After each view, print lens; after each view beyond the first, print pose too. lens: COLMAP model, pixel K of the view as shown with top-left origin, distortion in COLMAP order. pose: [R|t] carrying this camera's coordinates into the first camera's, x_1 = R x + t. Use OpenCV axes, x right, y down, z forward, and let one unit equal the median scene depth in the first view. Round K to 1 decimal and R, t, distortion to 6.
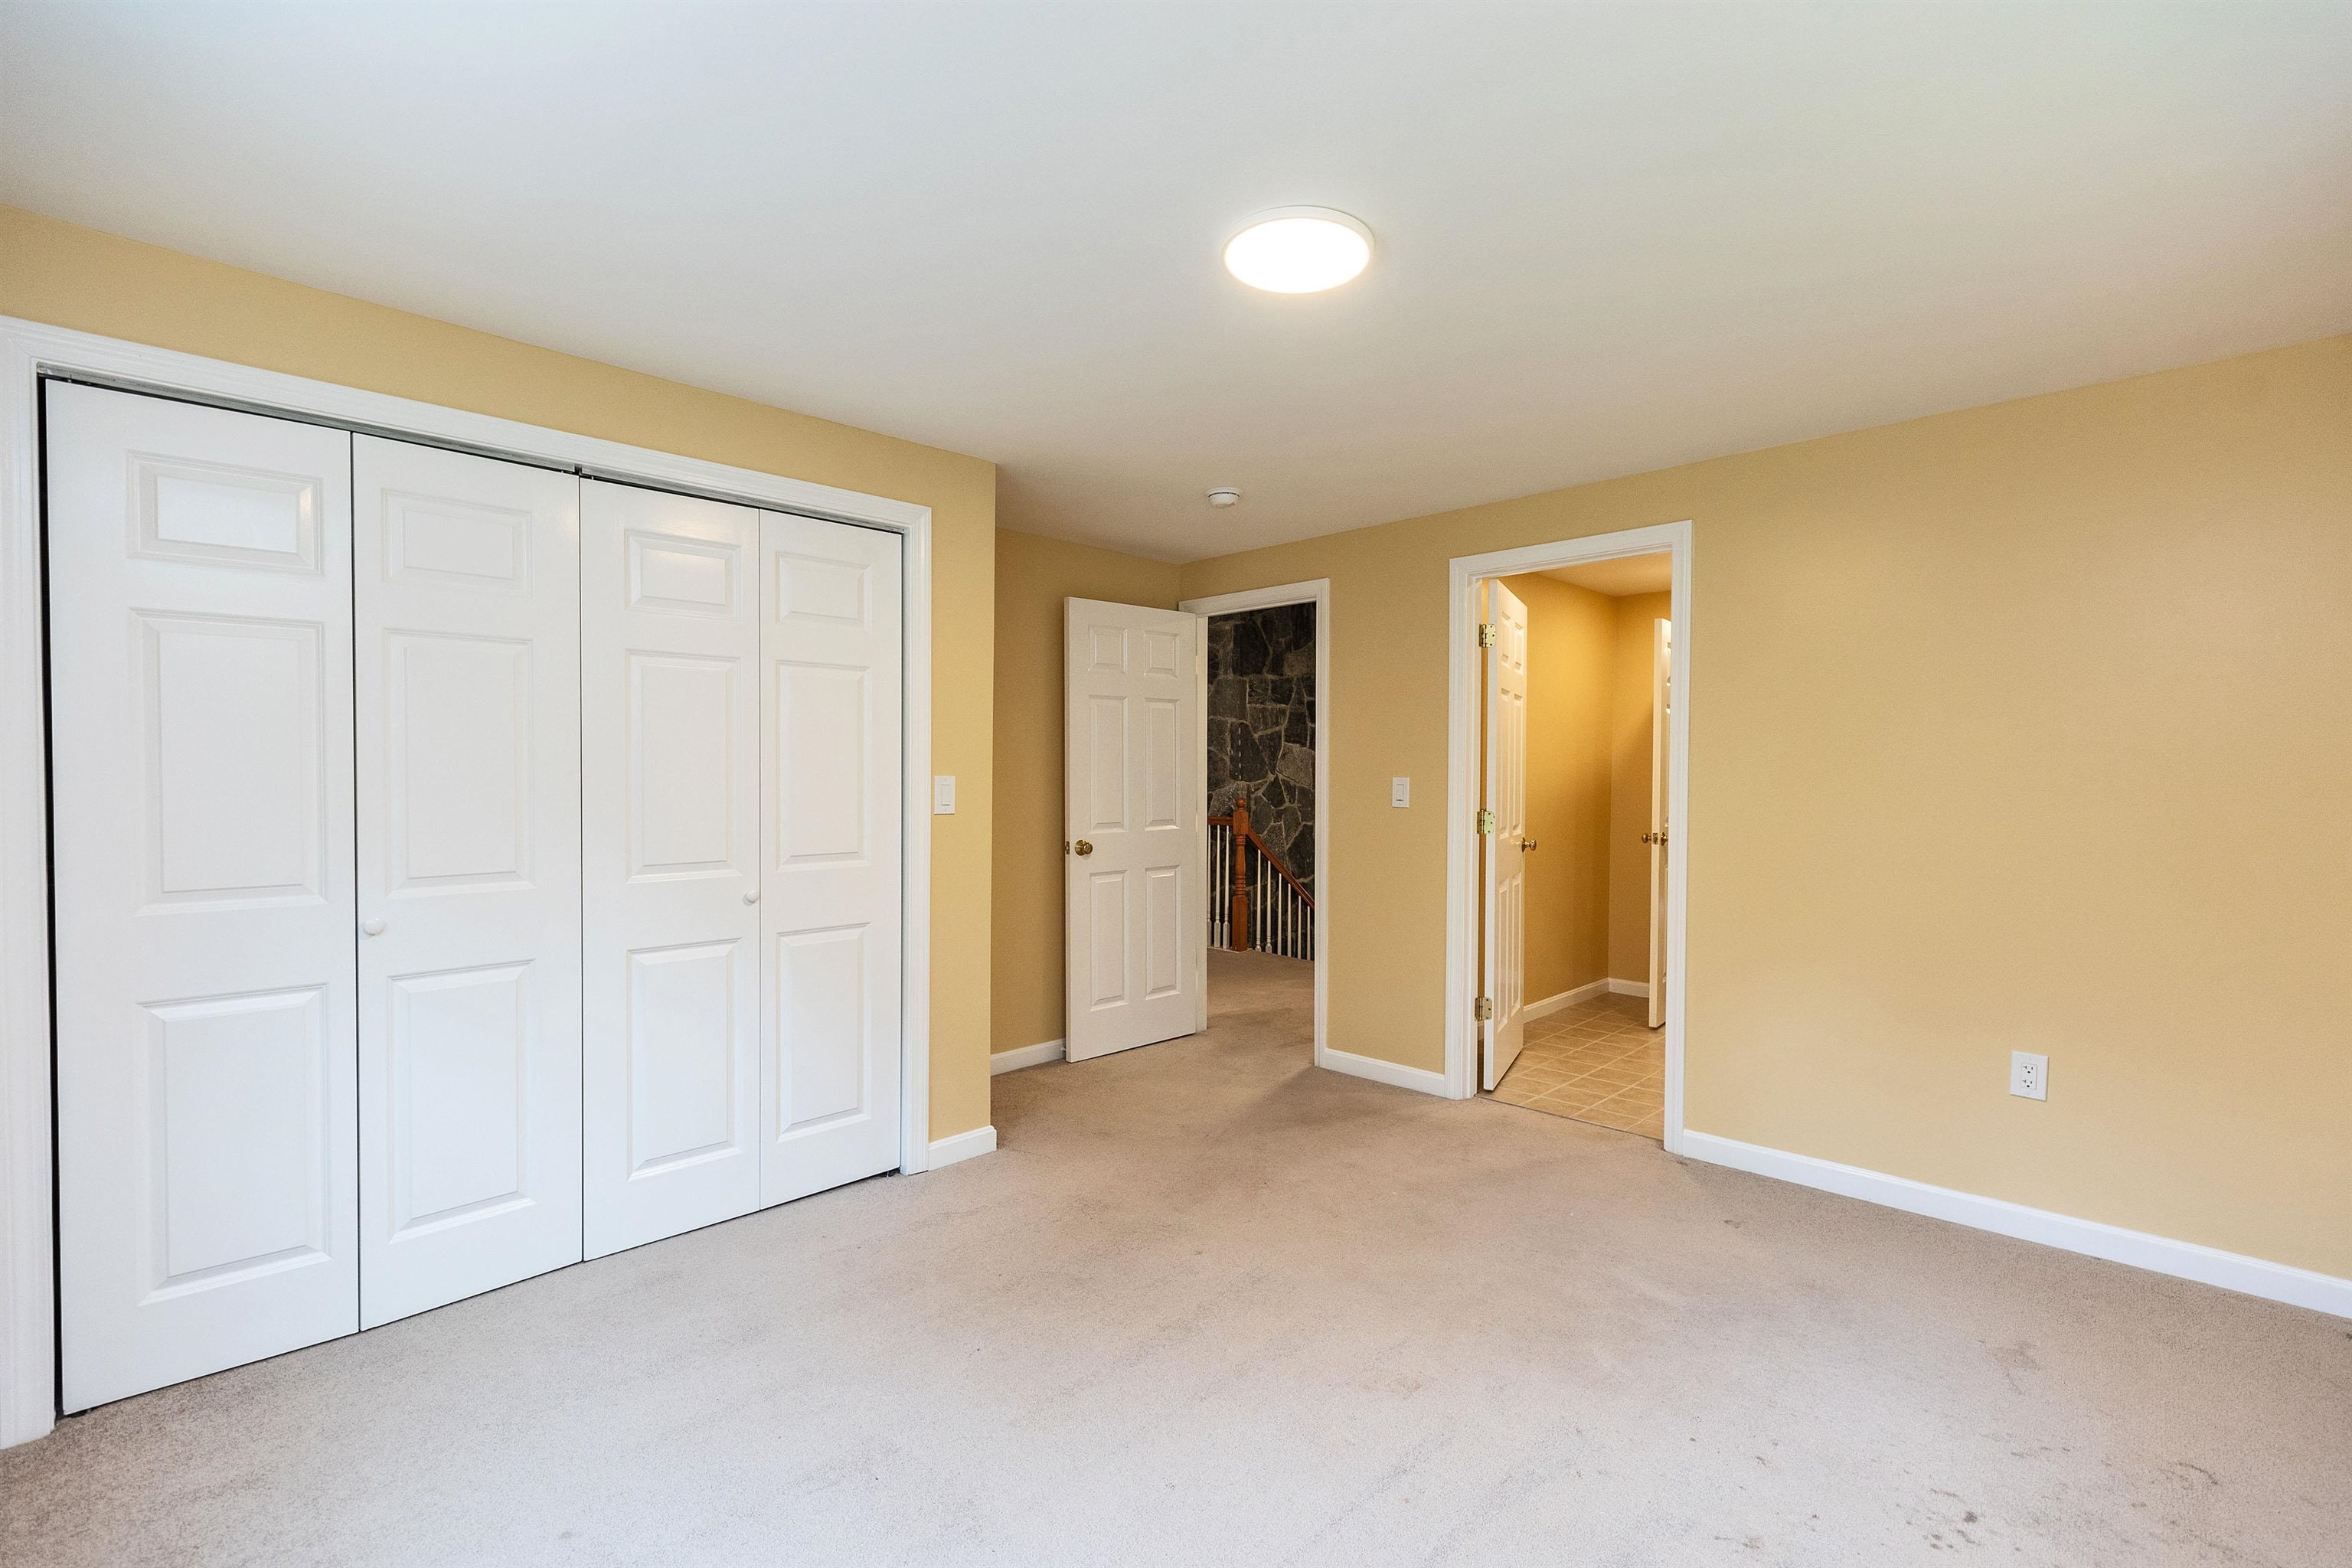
lens RADIAL K [[1055.2, 0, 1176.0], [0, 1055.2, 784.0], [0, 0, 1]] dist [0.008617, 0.000065]
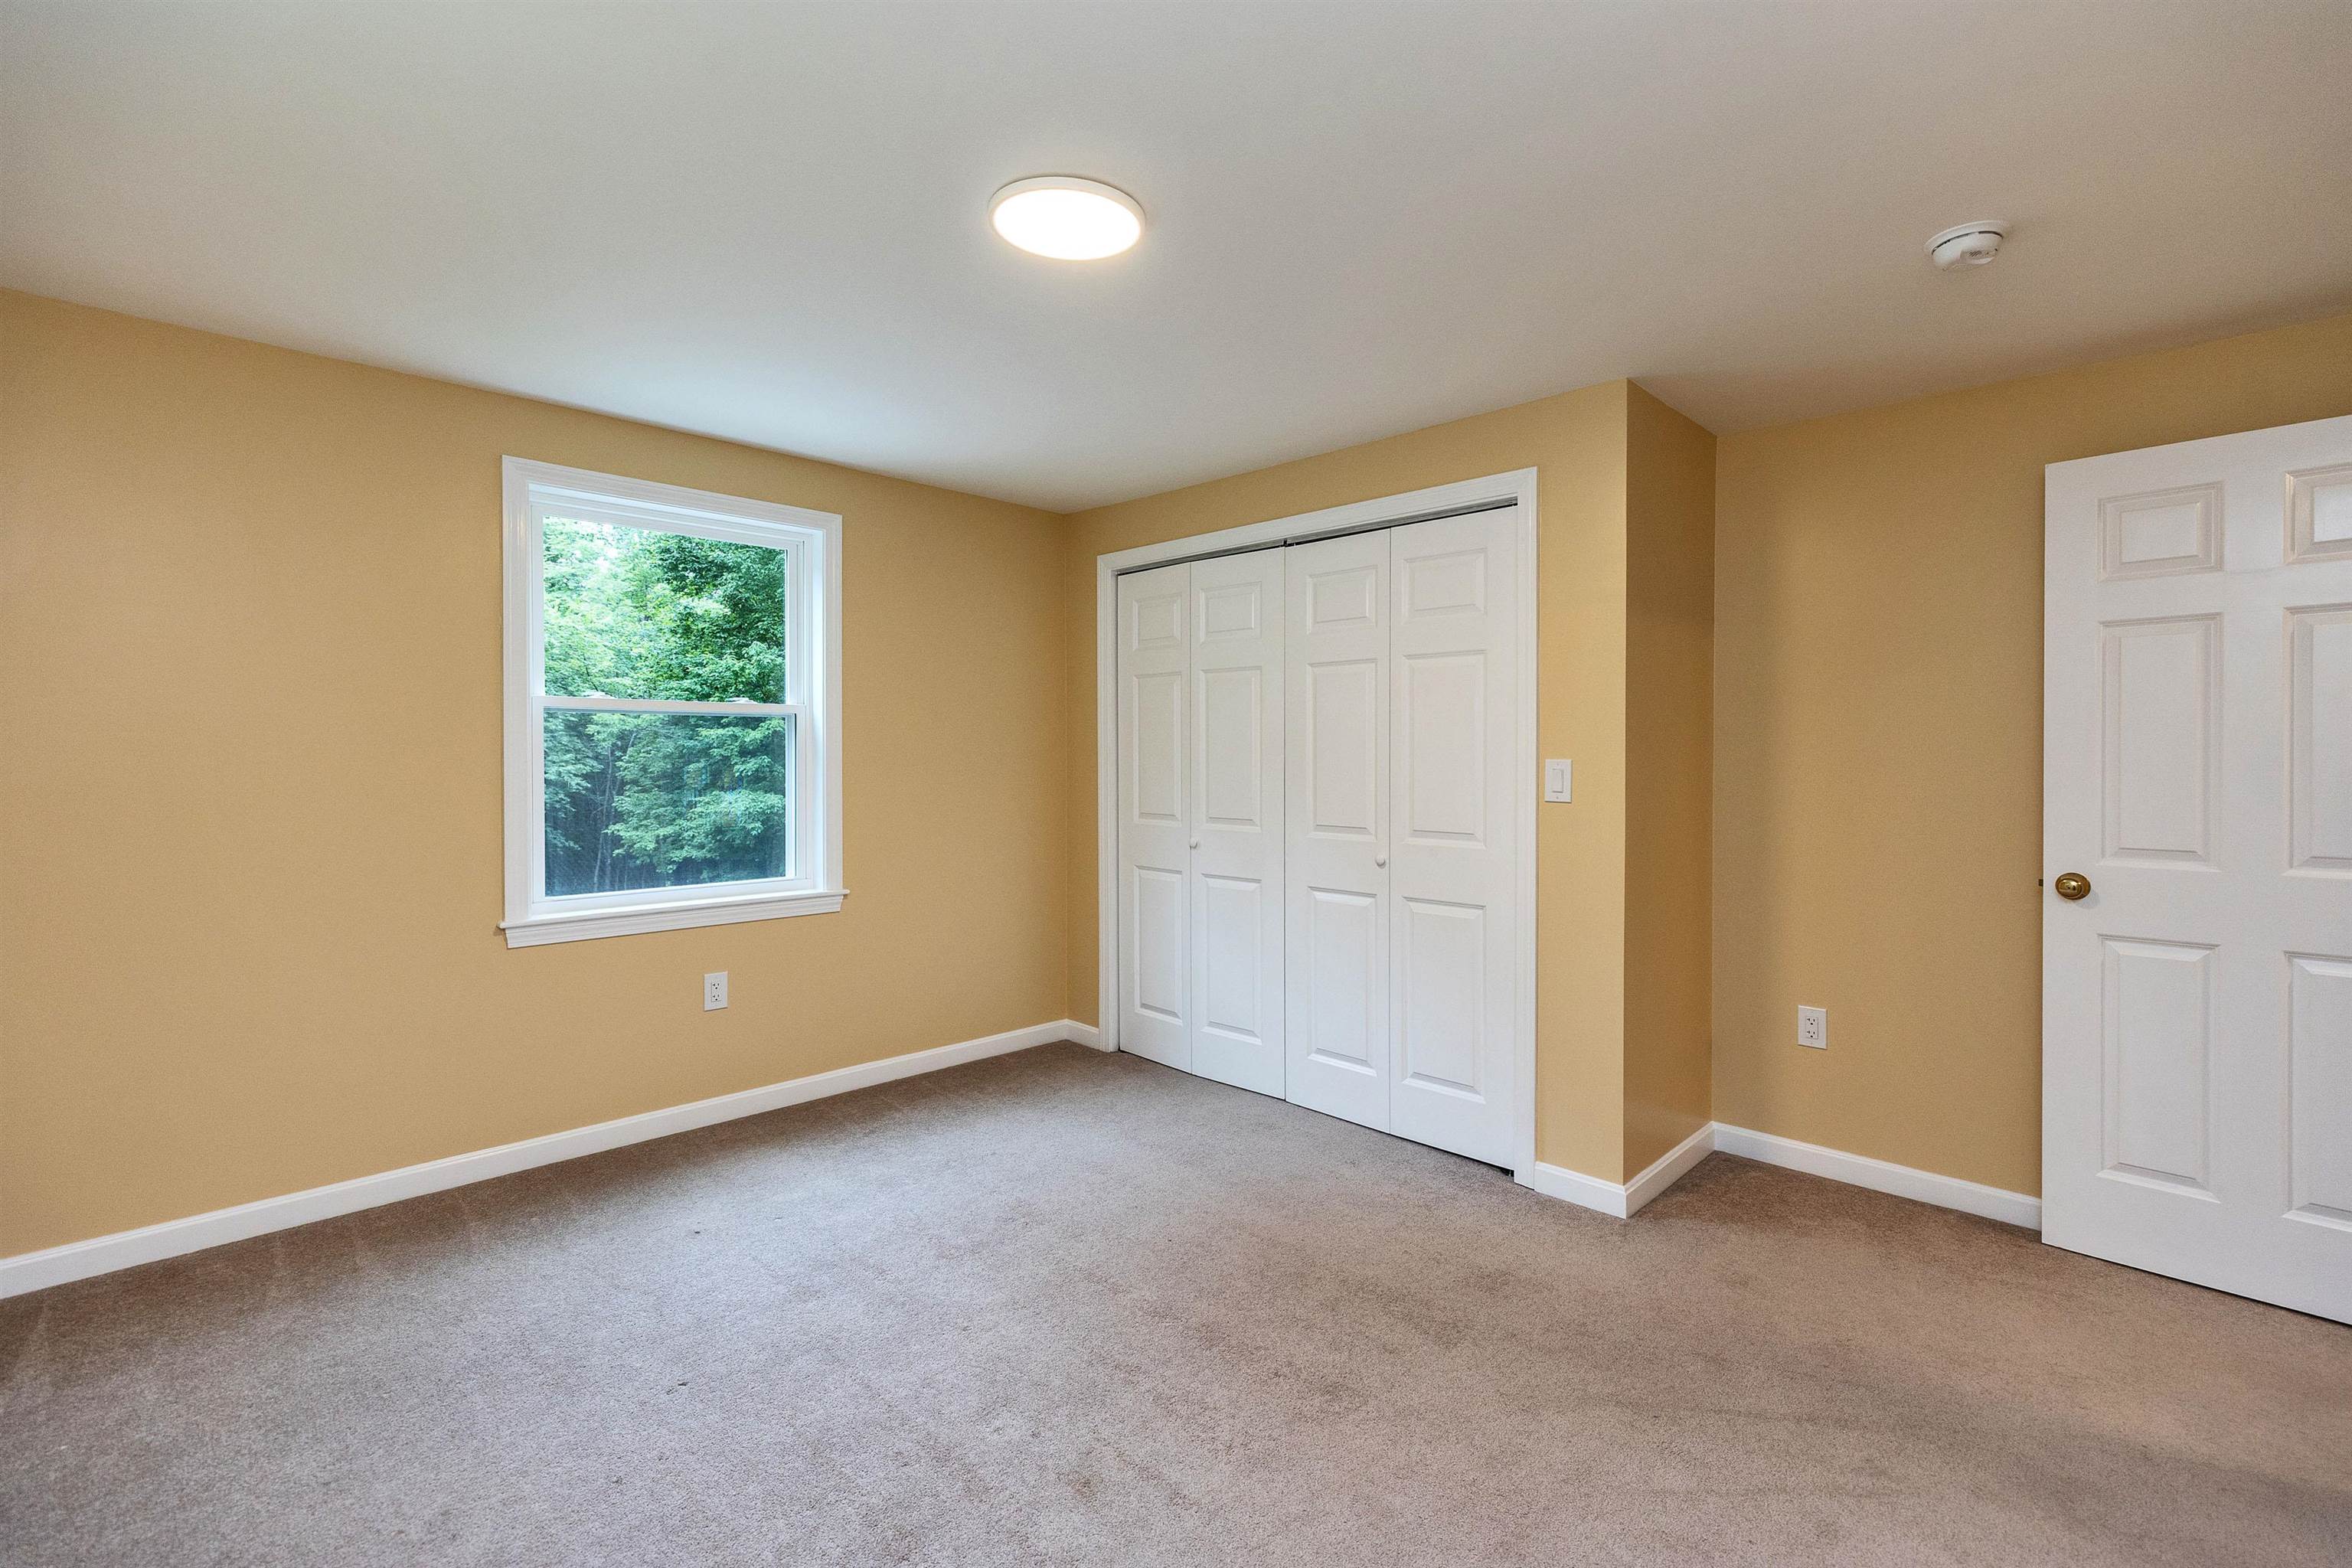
lens RADIAL K [[1047.4, 0, 1175.6], [0, 1047.4, 776.2], [0, 0, 1]] dist [0.003222, -0.000267]
pose [[-0.011829, 0.016958, -0.999786, 0.662383], [-0.014828, 0.999743, 0.017133, -0.003566], [0.999820, 0.015028, -0.011575, 0.685300]]
